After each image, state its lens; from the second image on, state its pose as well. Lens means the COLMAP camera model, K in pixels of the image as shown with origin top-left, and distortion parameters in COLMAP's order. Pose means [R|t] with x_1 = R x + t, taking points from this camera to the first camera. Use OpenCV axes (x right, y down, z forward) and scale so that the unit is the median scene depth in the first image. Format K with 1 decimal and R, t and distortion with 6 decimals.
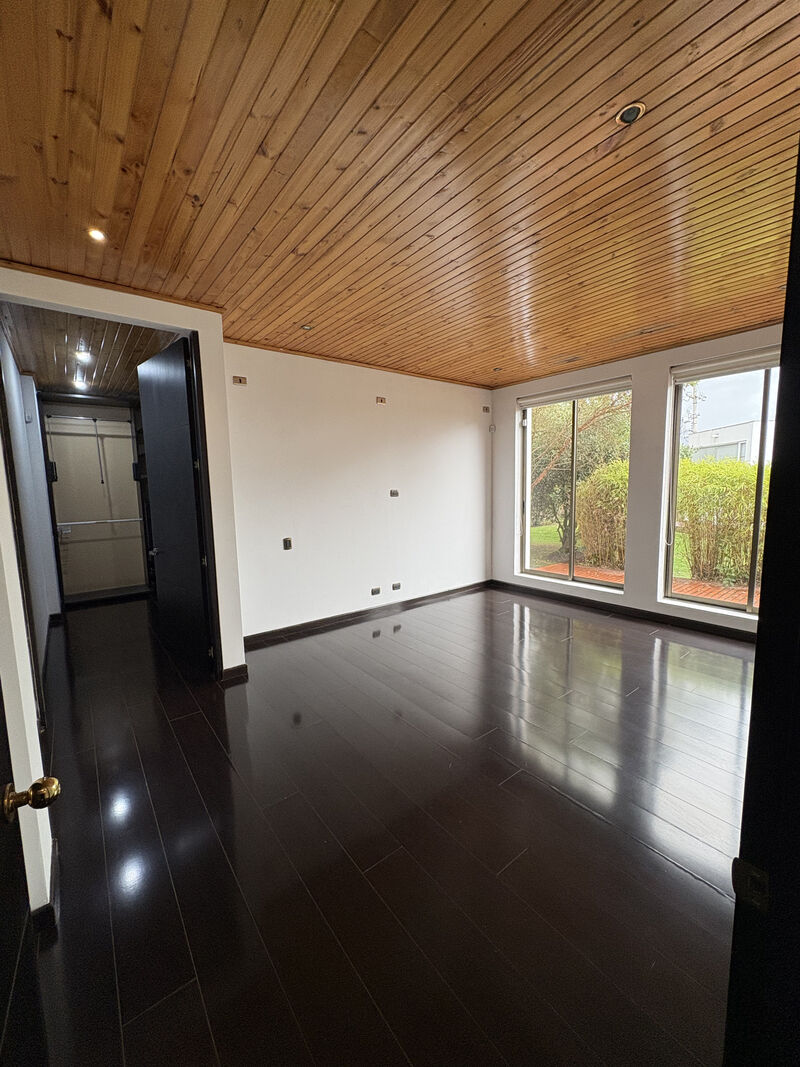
lens RADIAL K [[424.6, 0, 402.3], [0, 424.6, 534.8], [0, 0, 1]] dist [0.002131, 0.000514]
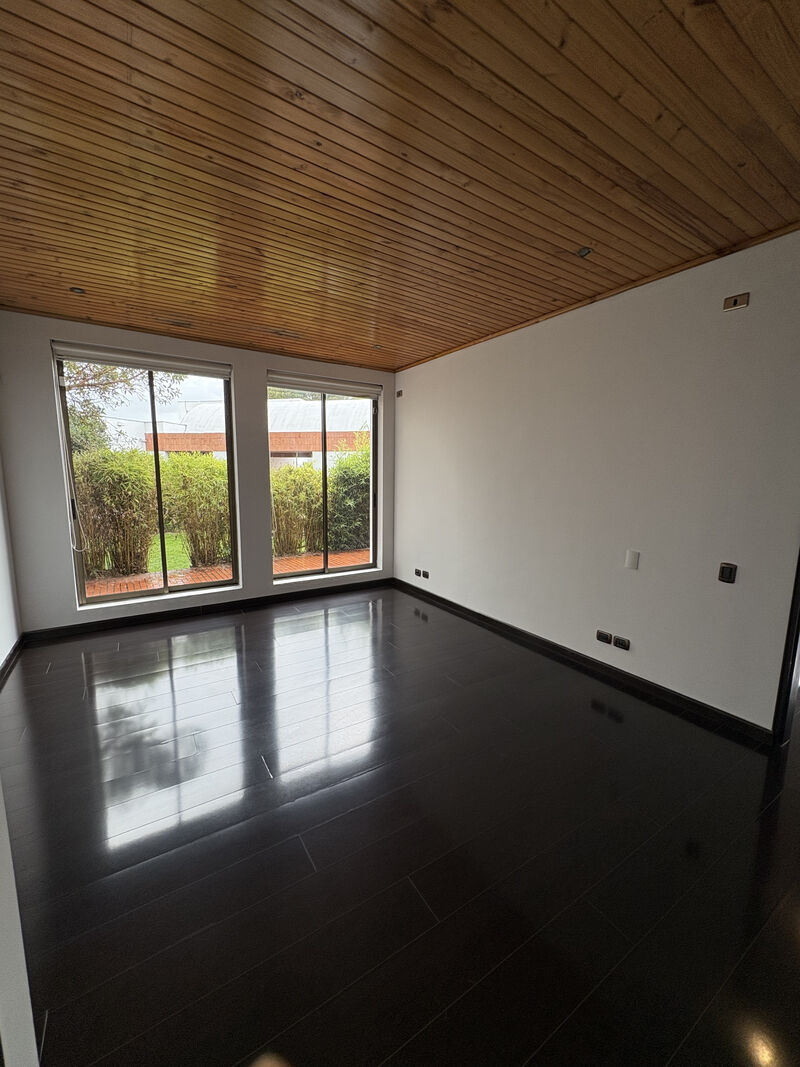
lens RADIAL K [[424.6, 0, 401.6], [0, 424.6, 531.5], [0, 0, 1]] dist [0.002131, 0.000514]
pose [[0.100790, -0.111433, 0.988648, -0.501327], [0.109041, 0.988959, 0.100352, -0.060471], [-0.988914, 0.097689, 0.111828, 0.629310]]
